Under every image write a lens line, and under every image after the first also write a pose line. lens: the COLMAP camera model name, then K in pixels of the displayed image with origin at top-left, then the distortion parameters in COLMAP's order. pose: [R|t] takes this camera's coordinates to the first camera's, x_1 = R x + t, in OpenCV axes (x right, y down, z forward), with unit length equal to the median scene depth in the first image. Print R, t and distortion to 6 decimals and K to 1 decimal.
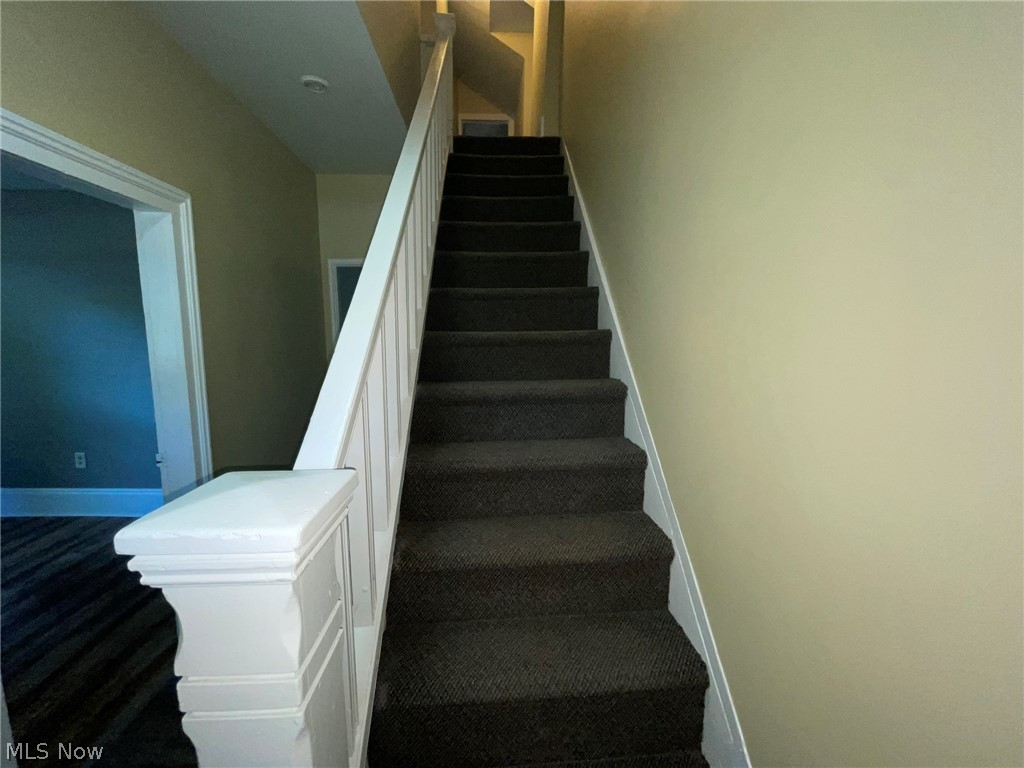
lens RADIAL K [[415.0, 0, 506.1], [0, 415.0, 382.8], [0, 0, 1]] dist [0.004402, 0.000791]
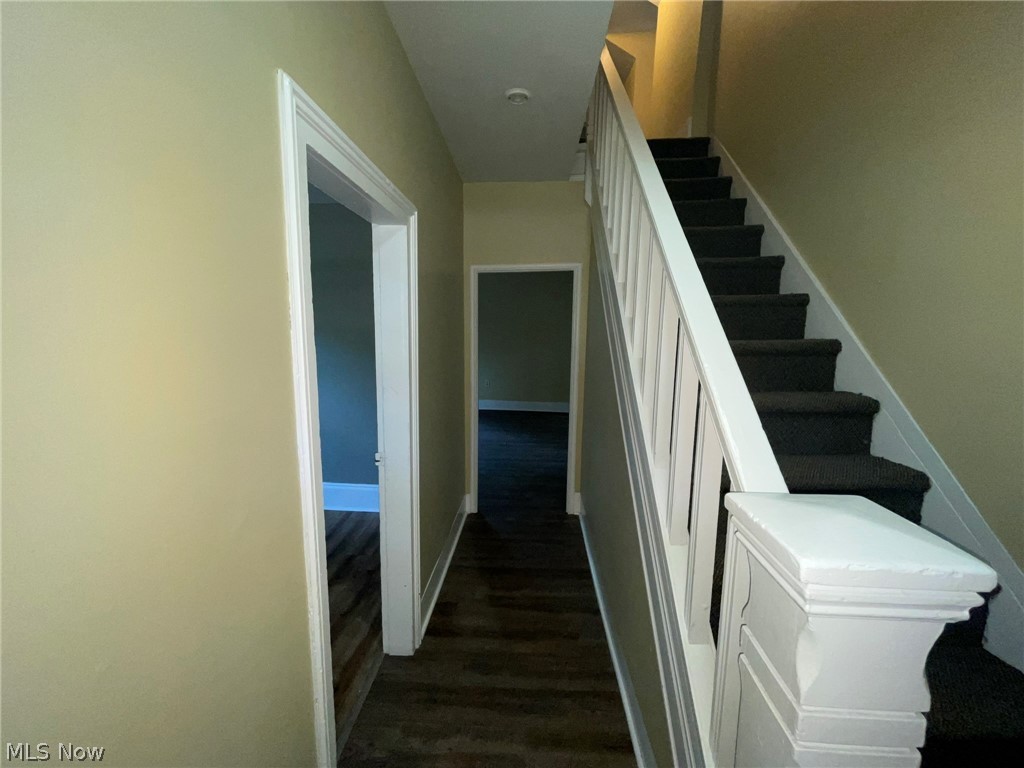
lens RADIAL K [[415.0, 0, 505.8], [0, 415.0, 385.2], [0, 0, 1]] dist [0.004402, 0.000791]
pose [[0.994311, 0.022079, -0.104198, -0.401930], [-0.022354, 0.999749, -0.001470, -0.007477], [0.104139, 0.003791, 0.994555, -0.015271]]
